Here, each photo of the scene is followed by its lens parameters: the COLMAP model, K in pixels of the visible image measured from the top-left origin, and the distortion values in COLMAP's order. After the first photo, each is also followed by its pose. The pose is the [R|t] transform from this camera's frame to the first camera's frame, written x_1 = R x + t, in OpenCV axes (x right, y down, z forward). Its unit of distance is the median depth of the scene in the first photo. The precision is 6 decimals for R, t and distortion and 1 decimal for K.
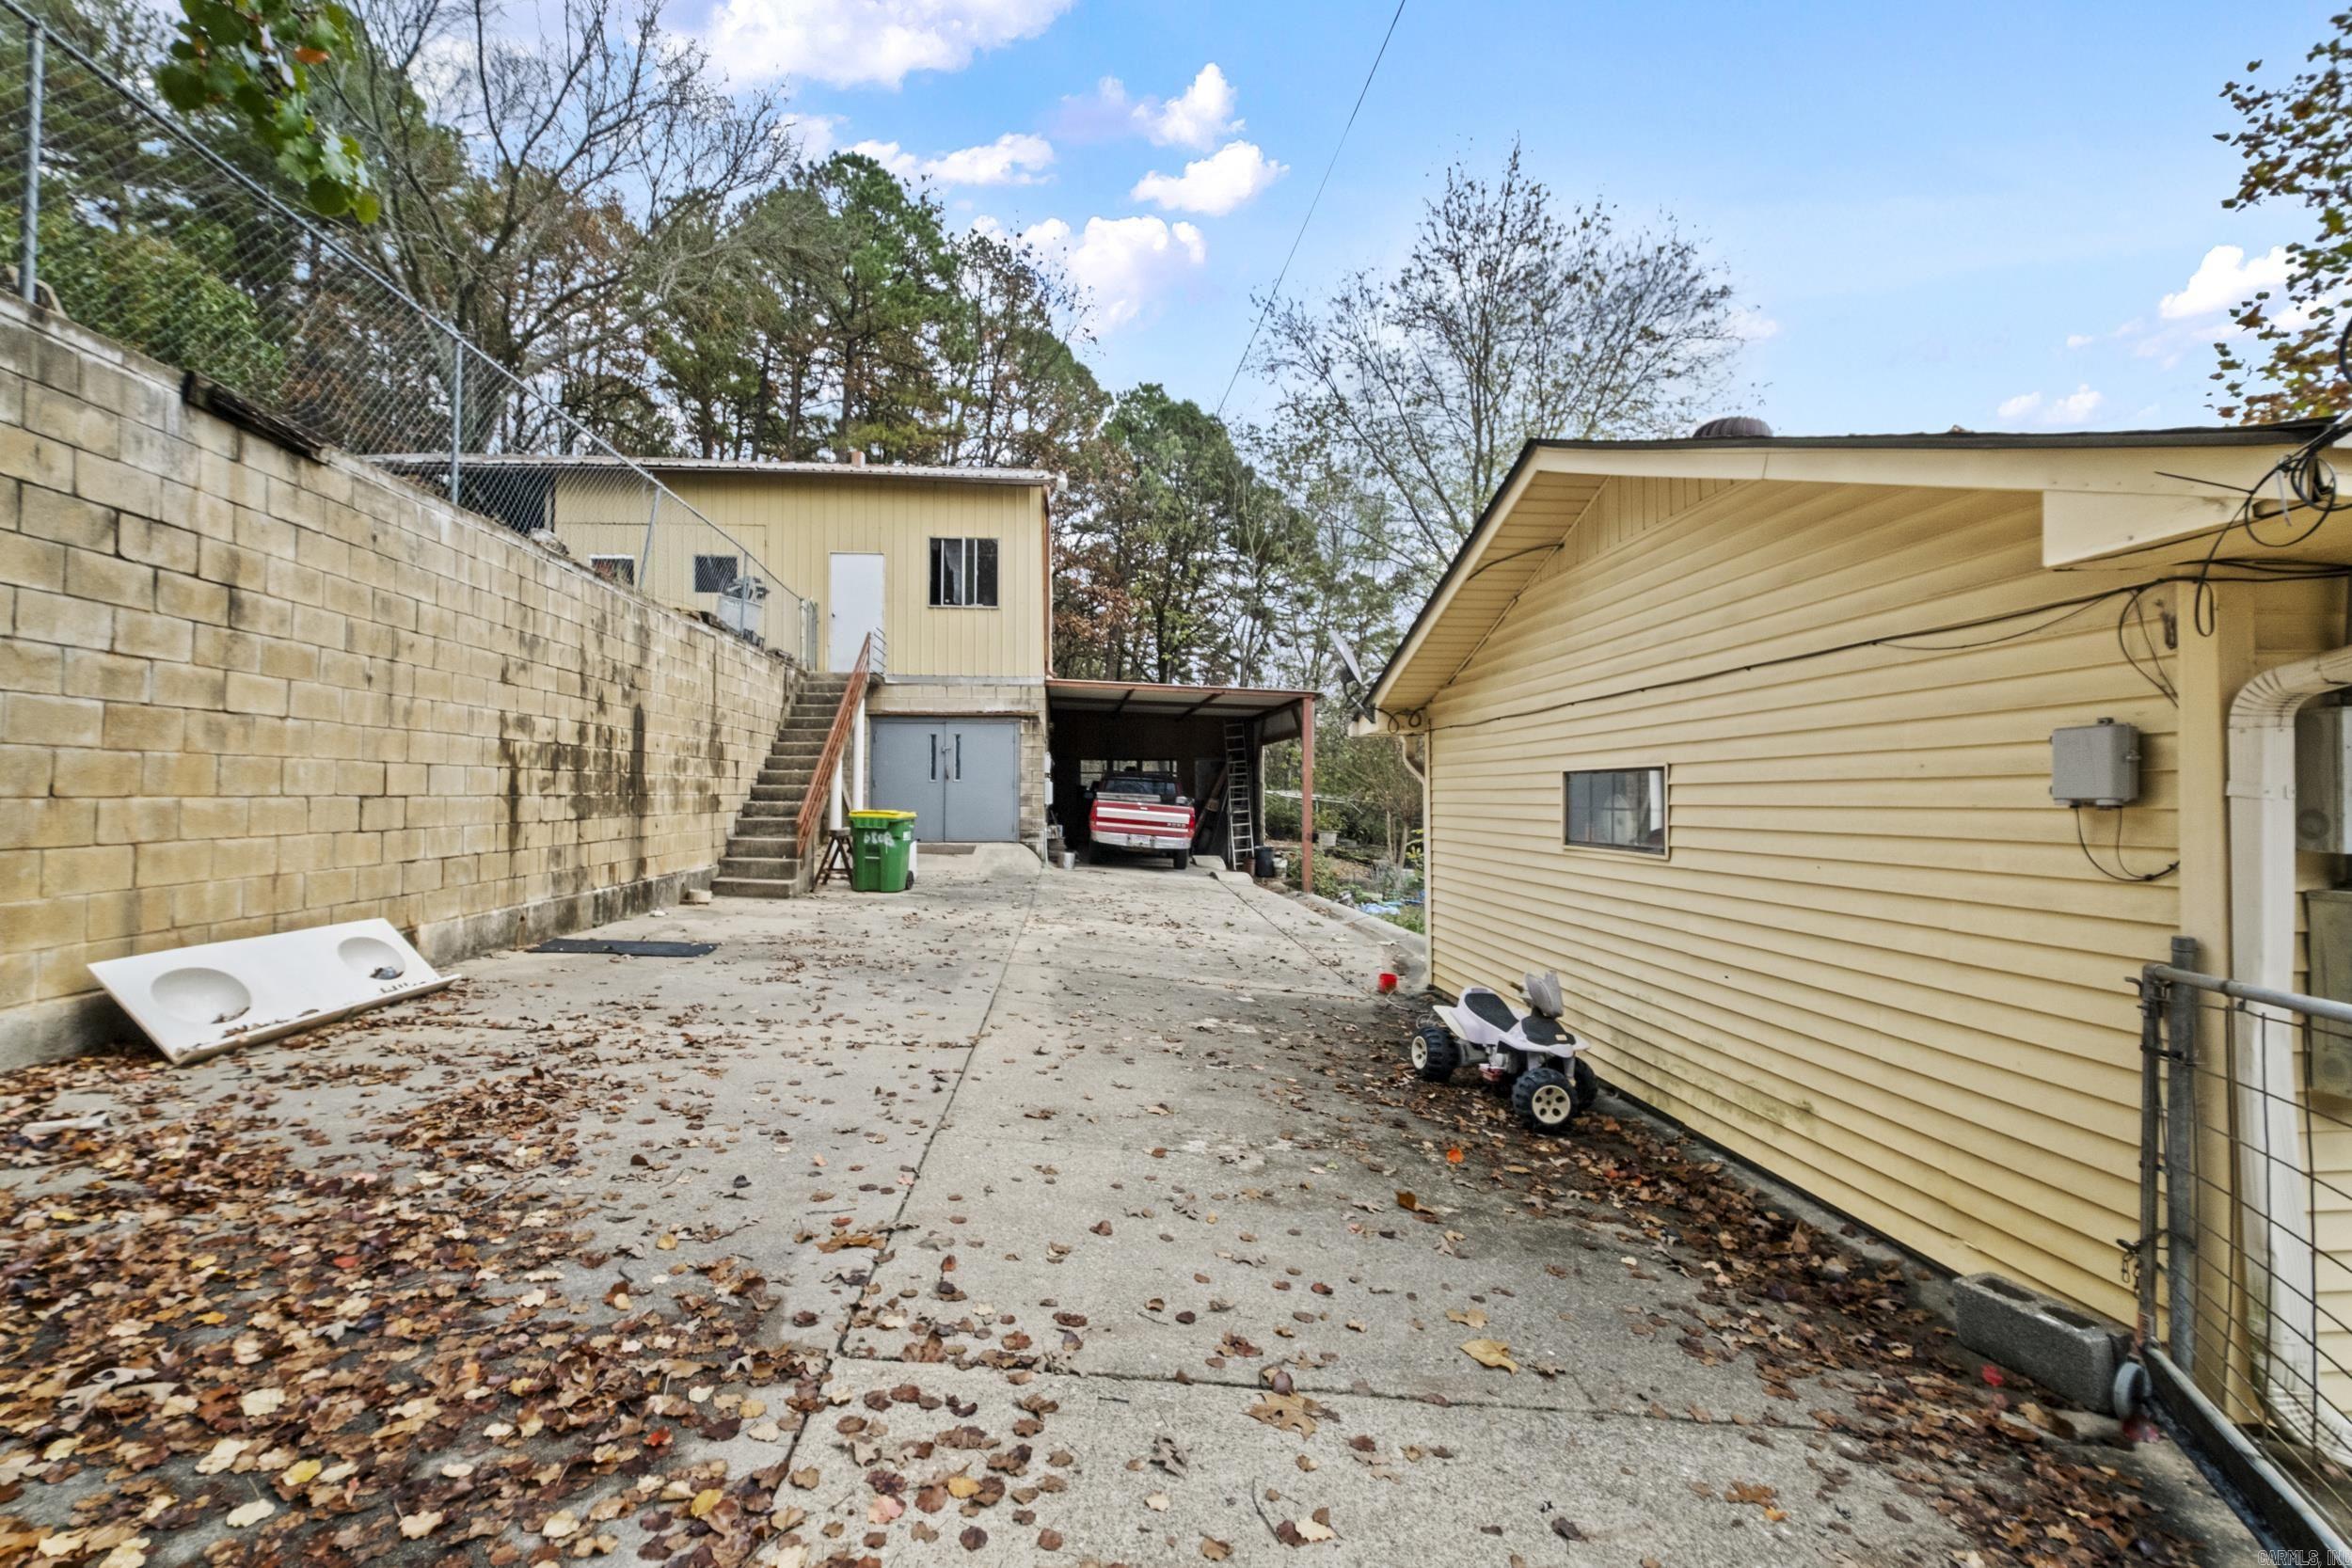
lens RADIAL K [[1030.0, 0, 1172.4], [0, 1030.0, 802.9], [0, 0, 1]] dist [-0.004629, 0.000322]
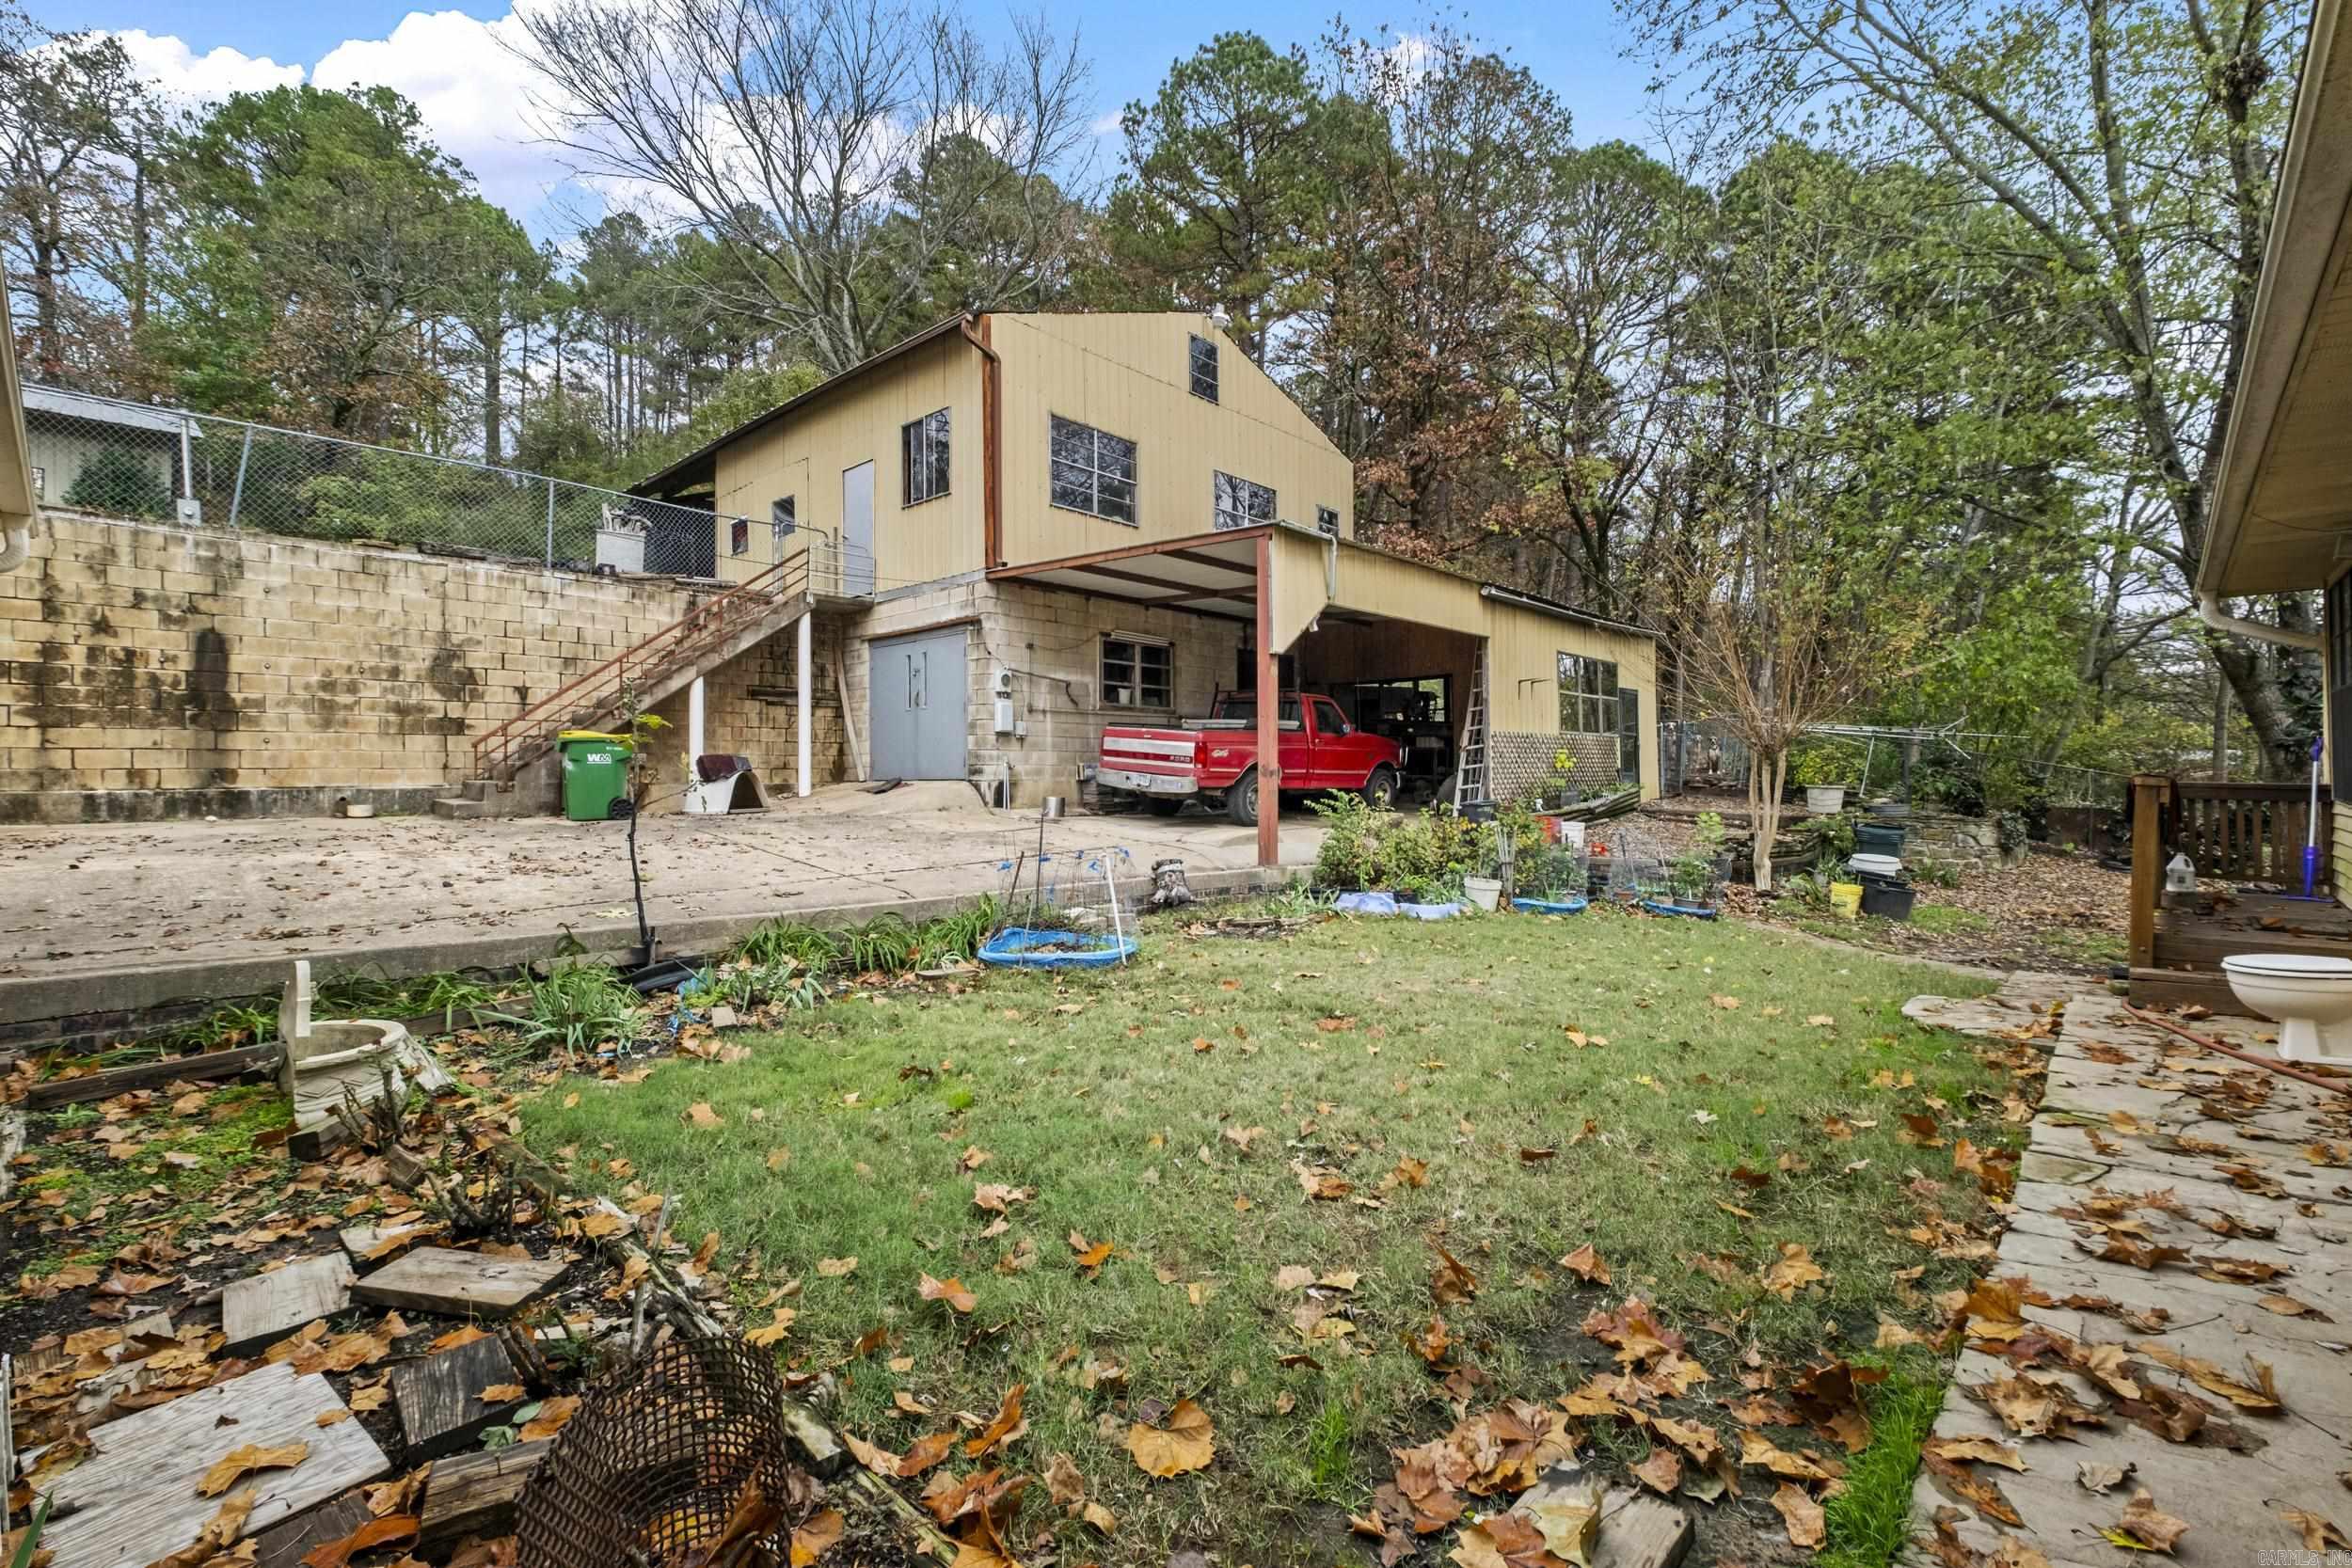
lens RADIAL K [[1030.0, 0, 1172.4], [0, 1030.0, 802.9], [0, 0, 1]] dist [-0.004629, 0.000322]
pose [[0.664442, 0.011964, -0.747244, 0.560543], [0.002753, 0.999826, 0.018456, 0.041736], [0.747335, -0.014321, 0.664293, 0.588420]]
